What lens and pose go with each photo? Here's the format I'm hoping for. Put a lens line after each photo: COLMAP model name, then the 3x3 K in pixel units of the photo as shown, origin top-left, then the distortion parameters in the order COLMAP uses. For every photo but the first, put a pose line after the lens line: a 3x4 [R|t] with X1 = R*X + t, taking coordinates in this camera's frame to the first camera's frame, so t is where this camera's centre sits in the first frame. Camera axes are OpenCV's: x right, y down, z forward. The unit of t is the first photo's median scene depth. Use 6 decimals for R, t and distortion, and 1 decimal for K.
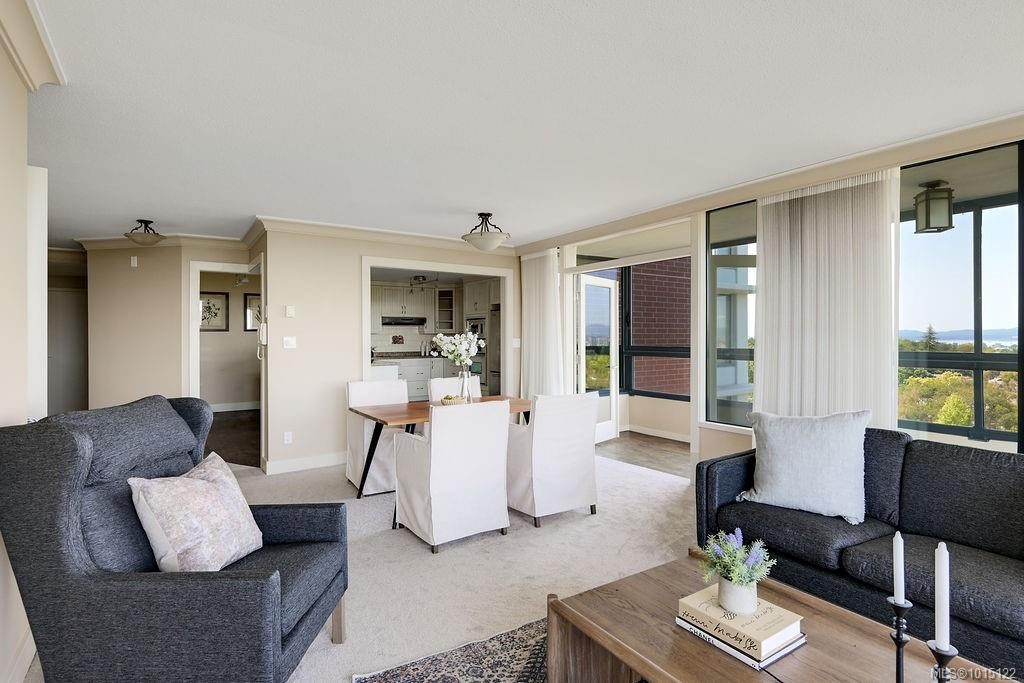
lens RADIAL K [[516.9, 0, 516.0], [0, 516.9, 334.8], [0, 0, 1]] dist [0.004238, -0.001269]
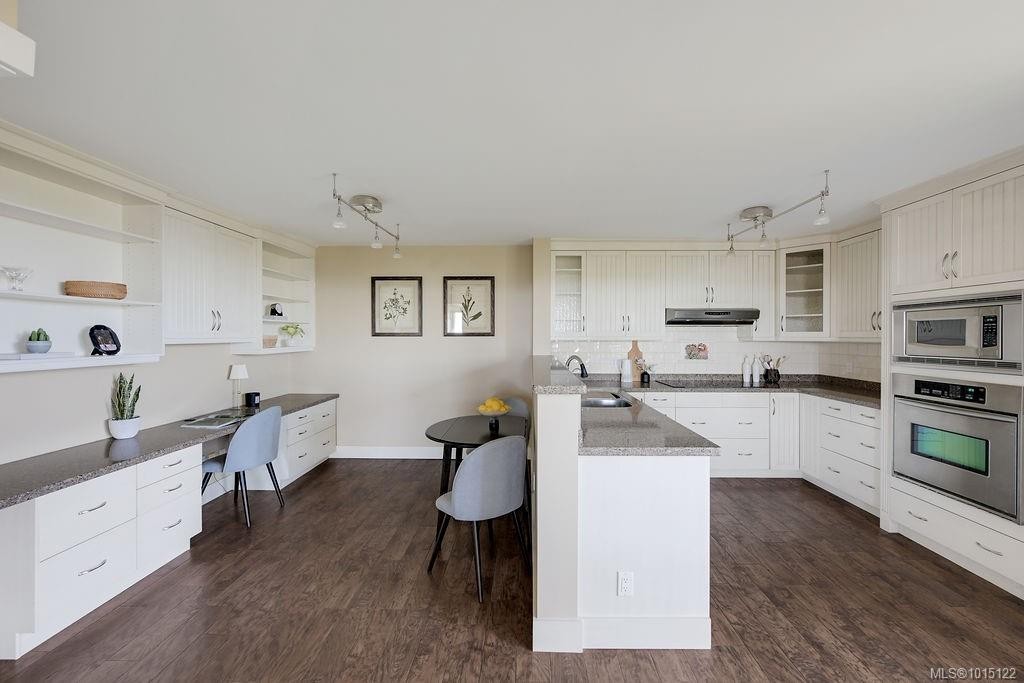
lens RADIAL K [[404.9, 0, 521.7], [0, 404.9, 337.6], [0, 0, 1]] dist [-0.000462, 0.000203]
pose [[0.817980, 0.005899, -0.575217, -0.243377], [-0.004190, 0.999982, 0.004297, -0.011646], [0.575232, -0.001104, 0.817990, 0.990358]]
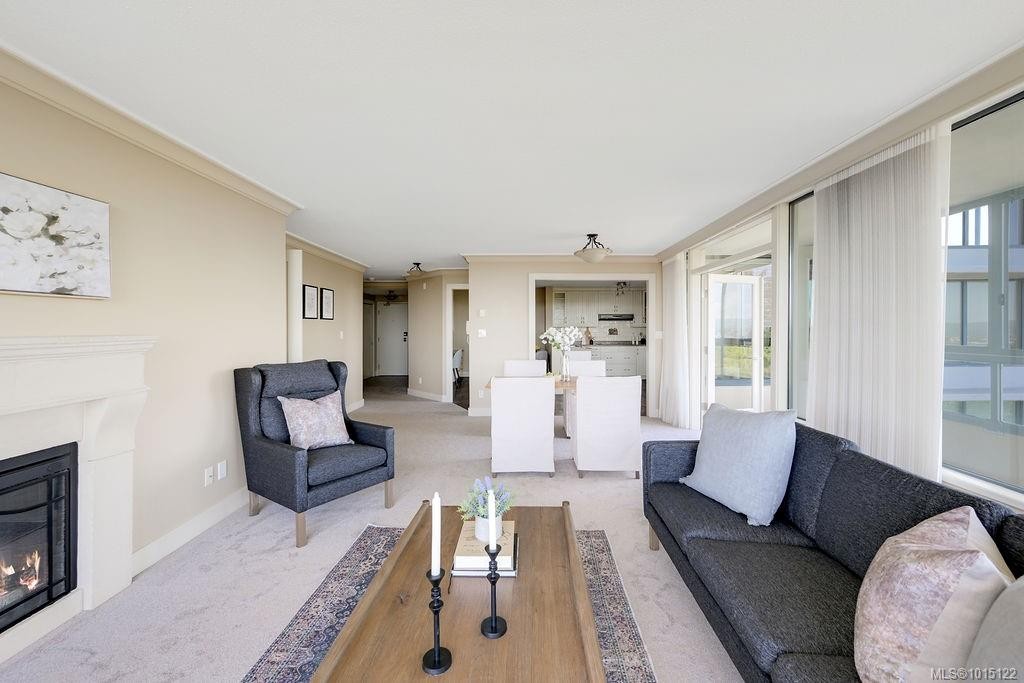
lens RADIAL K [[404.9, 0, 521.5], [0, 404.9, 331.3], [0, 0, 1]] dist [-0.000462, 0.000203]
pose [[0.825941, 0.004514, -0.563739, 0.281249], [0.000930, 0.999956, 0.009370, -0.001814], [0.563756, -0.008264, 0.825900, 0.050890]]
